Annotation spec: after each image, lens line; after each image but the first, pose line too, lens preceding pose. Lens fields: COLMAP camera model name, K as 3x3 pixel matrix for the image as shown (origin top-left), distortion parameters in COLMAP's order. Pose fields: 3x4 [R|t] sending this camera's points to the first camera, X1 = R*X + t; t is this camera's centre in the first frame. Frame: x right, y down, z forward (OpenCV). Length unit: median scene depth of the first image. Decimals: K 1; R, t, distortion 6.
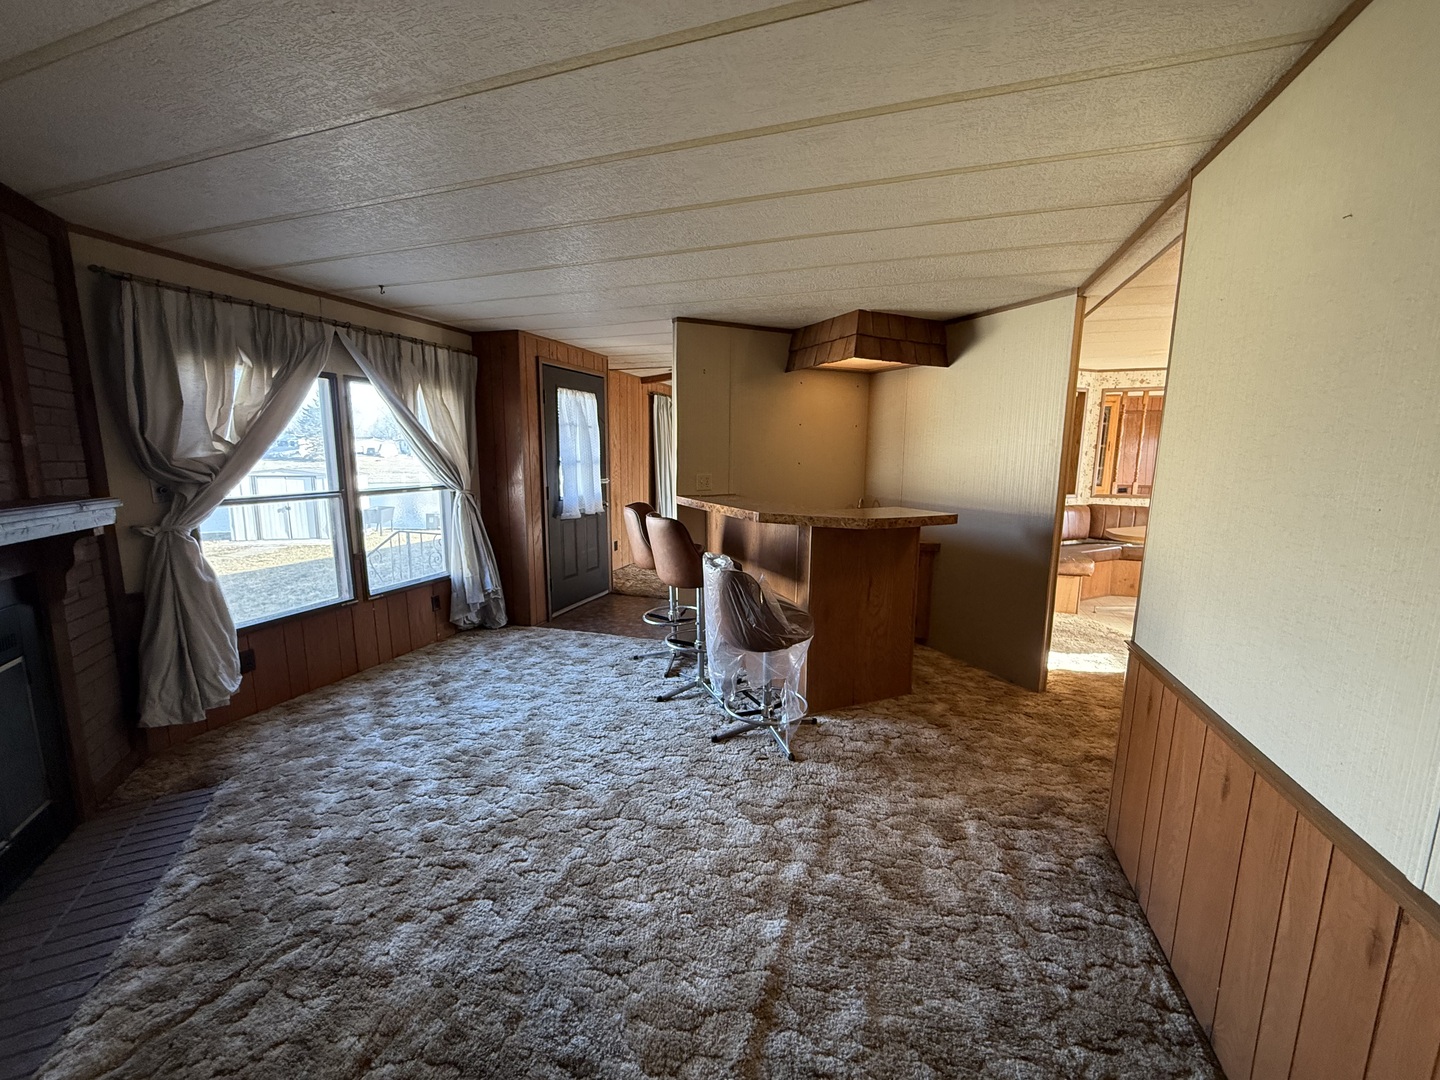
lens RADIAL K [[574.7, 0, 714.4], [0, 574.7, 543.5], [0, 0, 1]] dist [0.000593, 0.000080]
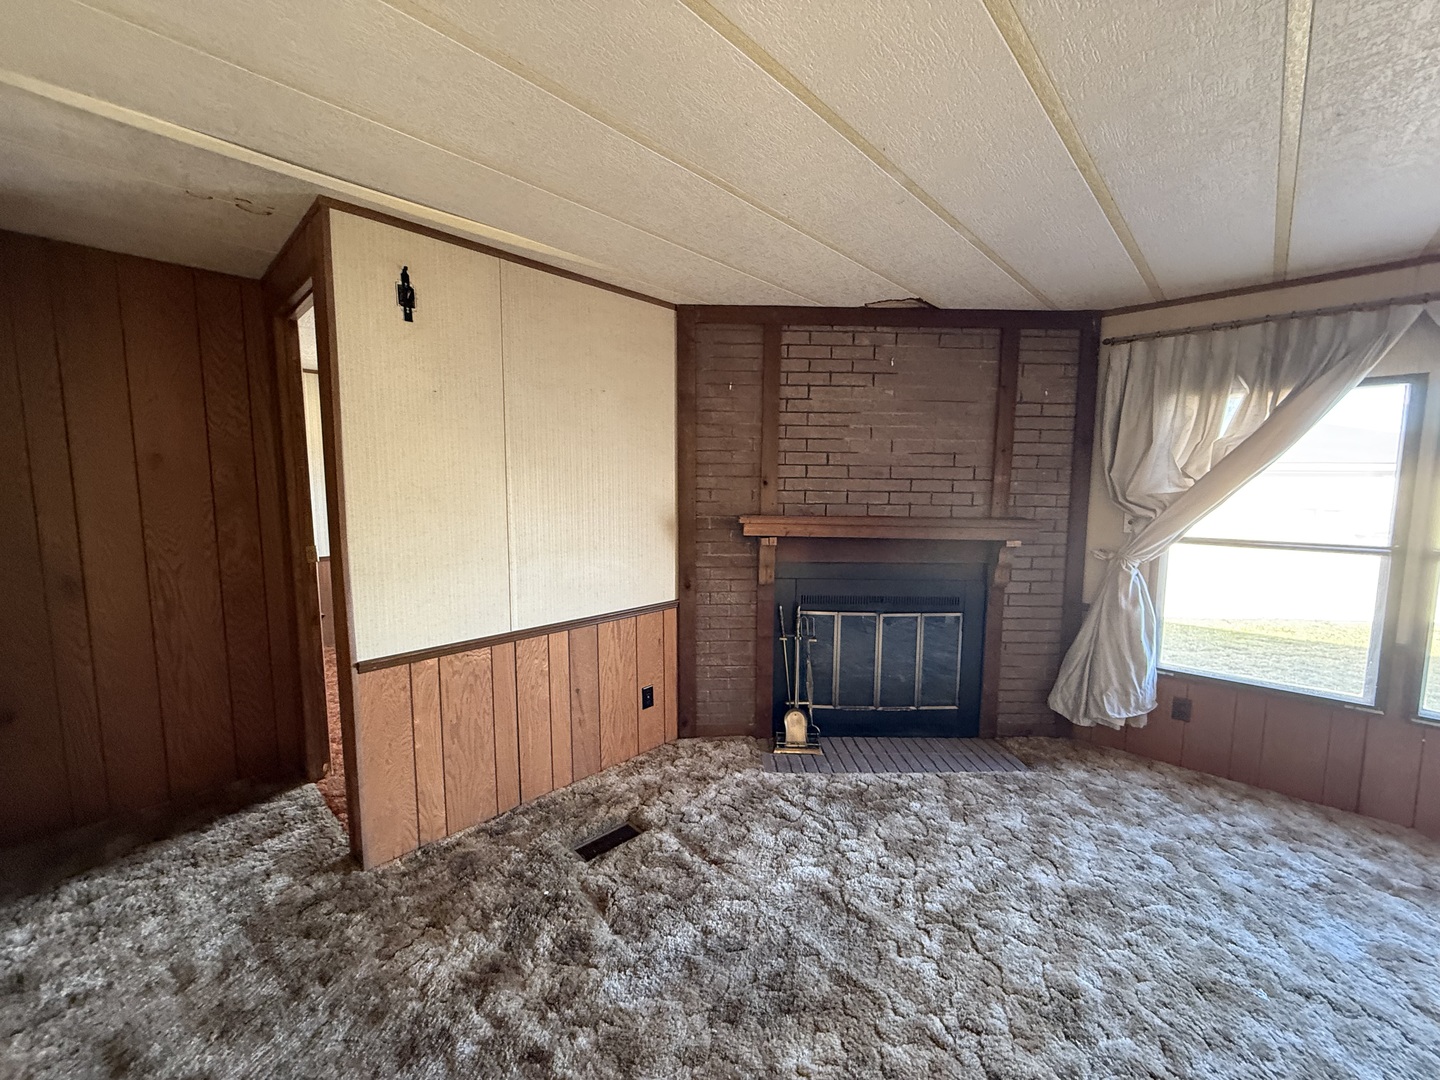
lens RADIAL K [[574.7, 0, 715.2], [0, 574.7, 539.8], [0, 0, 1]] dist [0.000593, 0.000080]
pose [[-0.419001, 0.077199, -0.904698, 0.361367], [-0.152909, 0.976149, 0.154114, -0.100445], [0.895018, 0.202911, -0.397203, 0.683661]]
